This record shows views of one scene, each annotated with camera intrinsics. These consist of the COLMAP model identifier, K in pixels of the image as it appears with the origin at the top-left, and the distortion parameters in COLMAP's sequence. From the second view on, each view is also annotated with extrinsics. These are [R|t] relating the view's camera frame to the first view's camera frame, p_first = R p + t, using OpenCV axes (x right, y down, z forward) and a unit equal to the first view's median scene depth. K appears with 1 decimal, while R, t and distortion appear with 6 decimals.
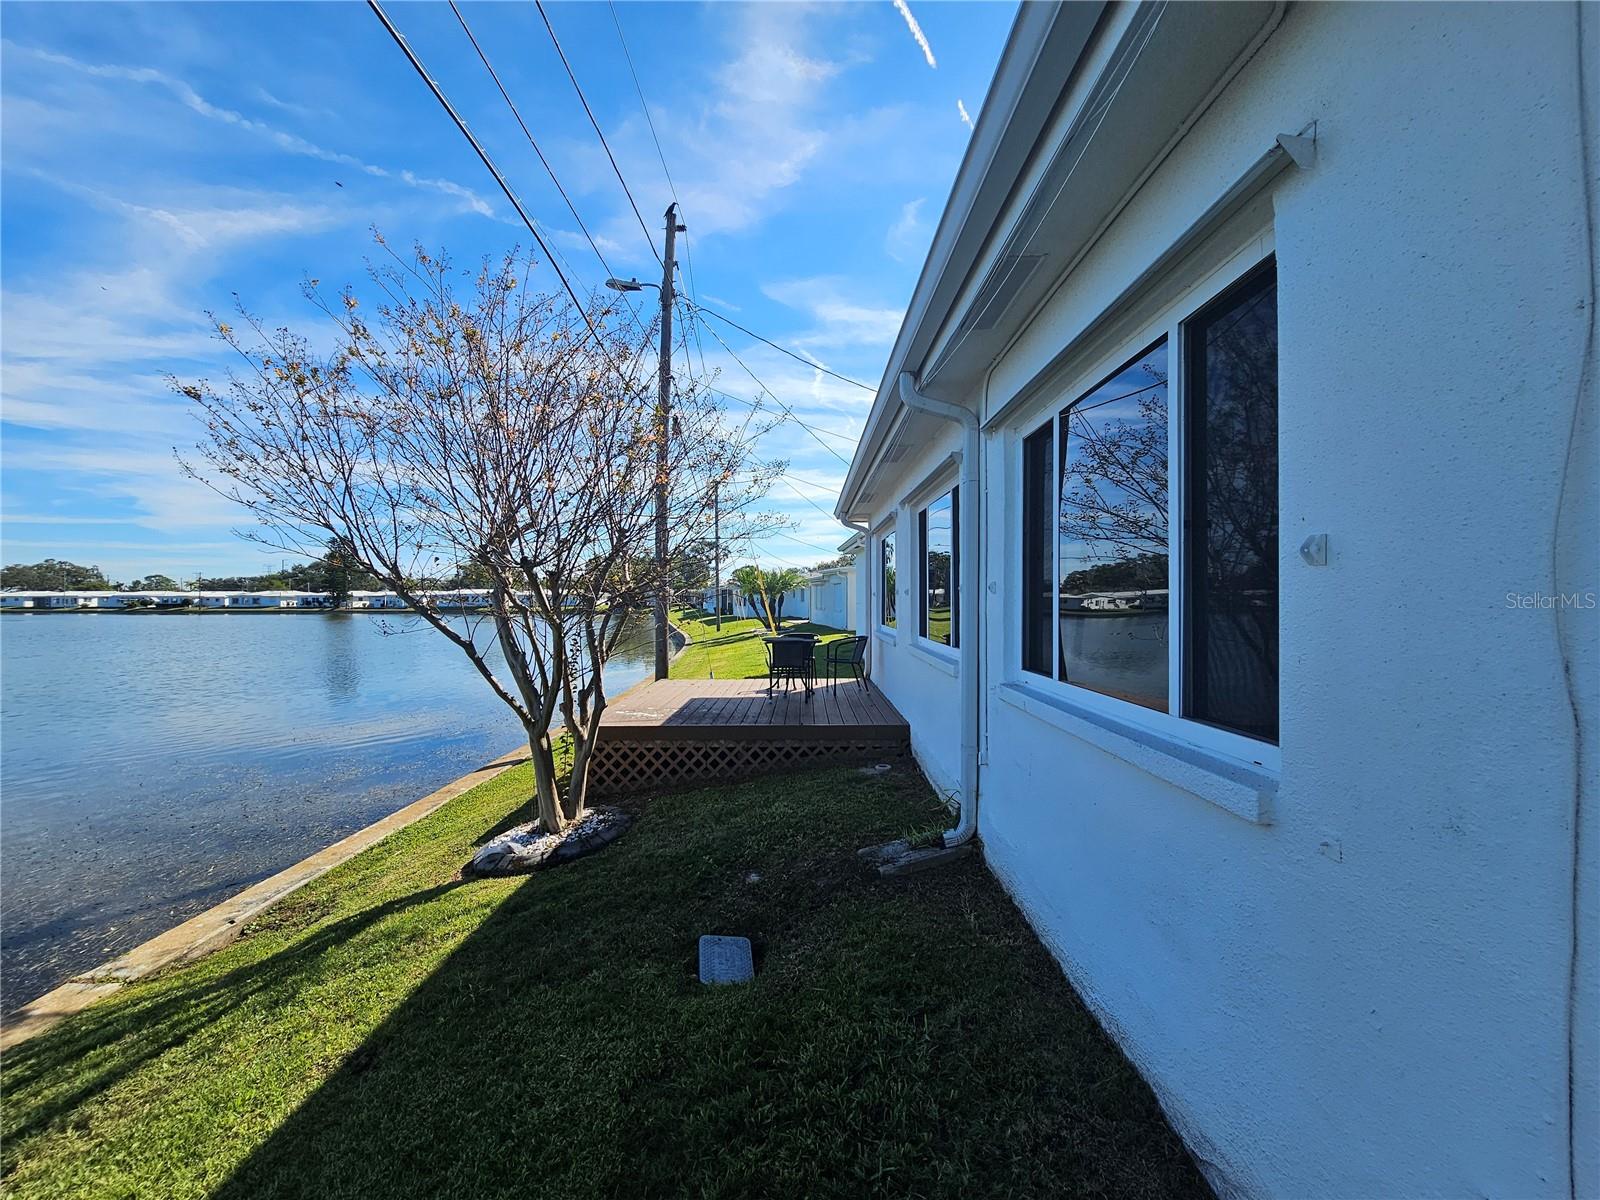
lens RADIAL K [[657.0, 0, 806.8], [0, 657.0, 592.4], [0, 0, 1]] dist [0.000866, -0.000034]
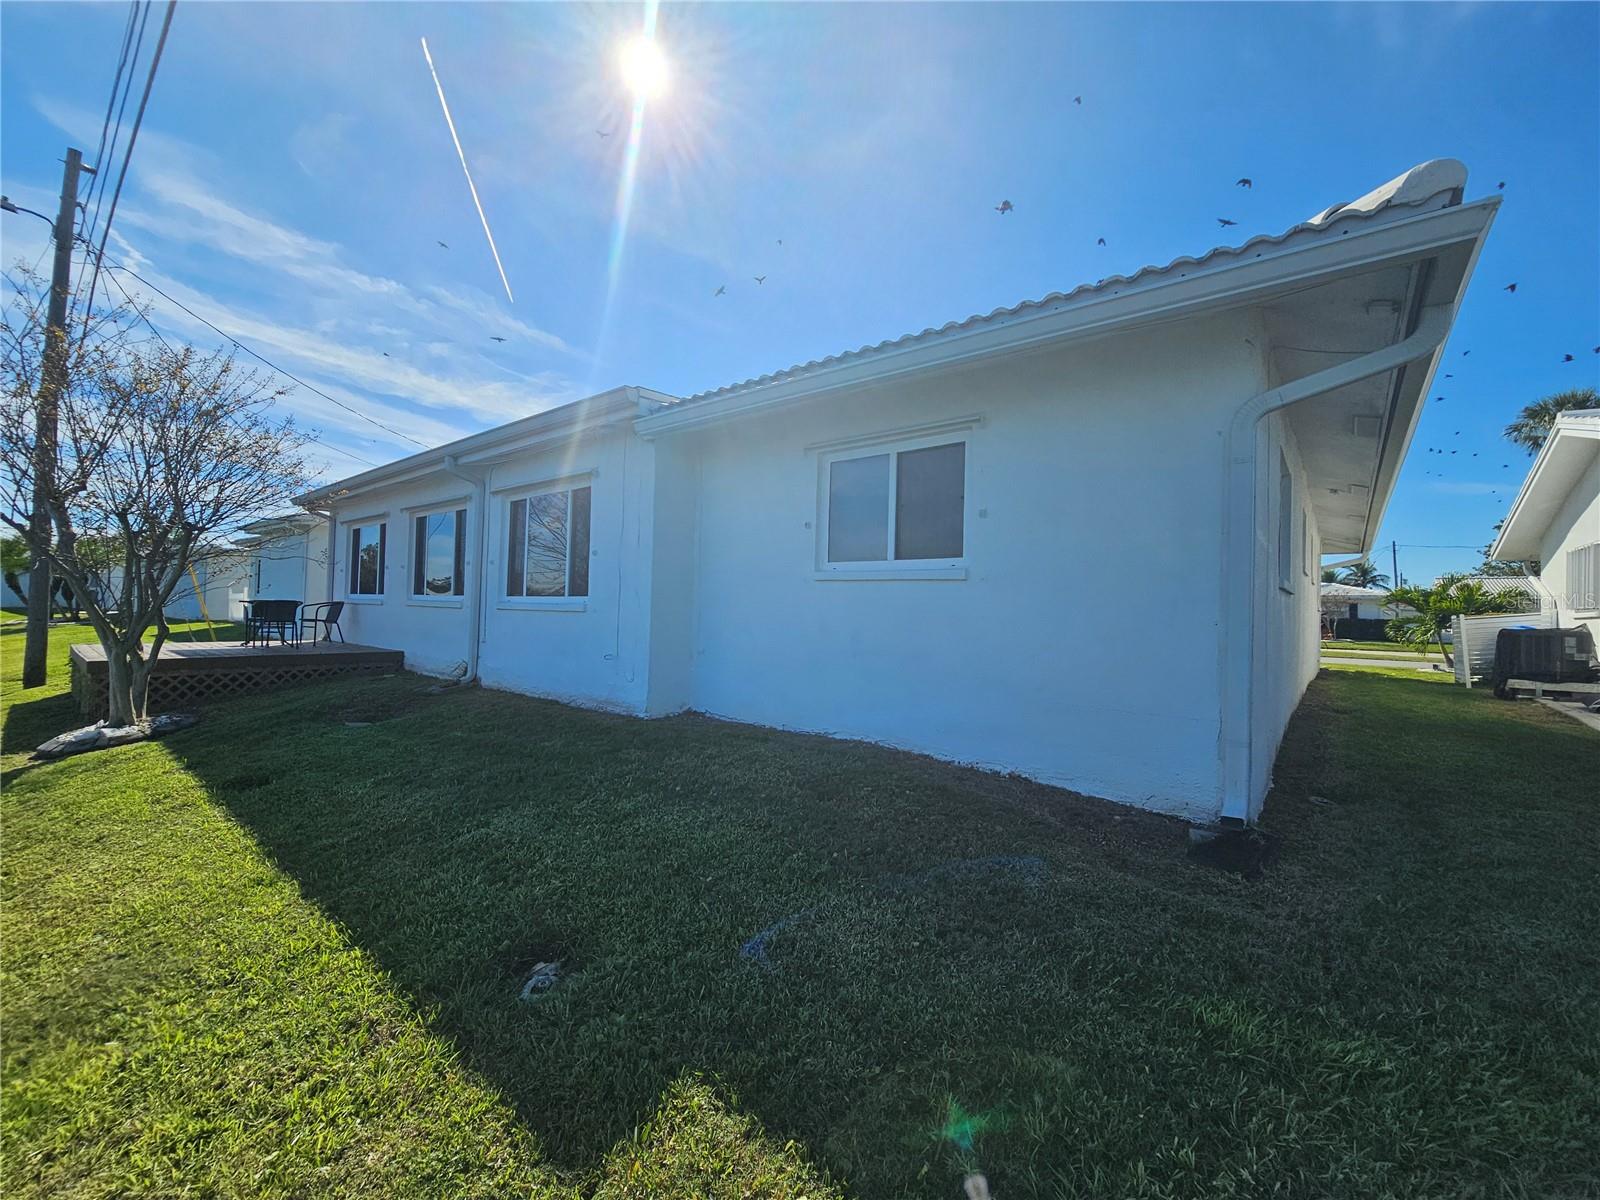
lens RADIAL K [[657.0, 0, 804.8], [0, 657.0, 590.7], [0, 0, 1]] dist [0.000866, -0.000034]
pose [[0.647016, 0.037108, 0.761573, -0.425570], [-0.032133, 0.999255, -0.021389, 0.060187], [-0.761799, -0.010633, 0.647726, -0.742643]]
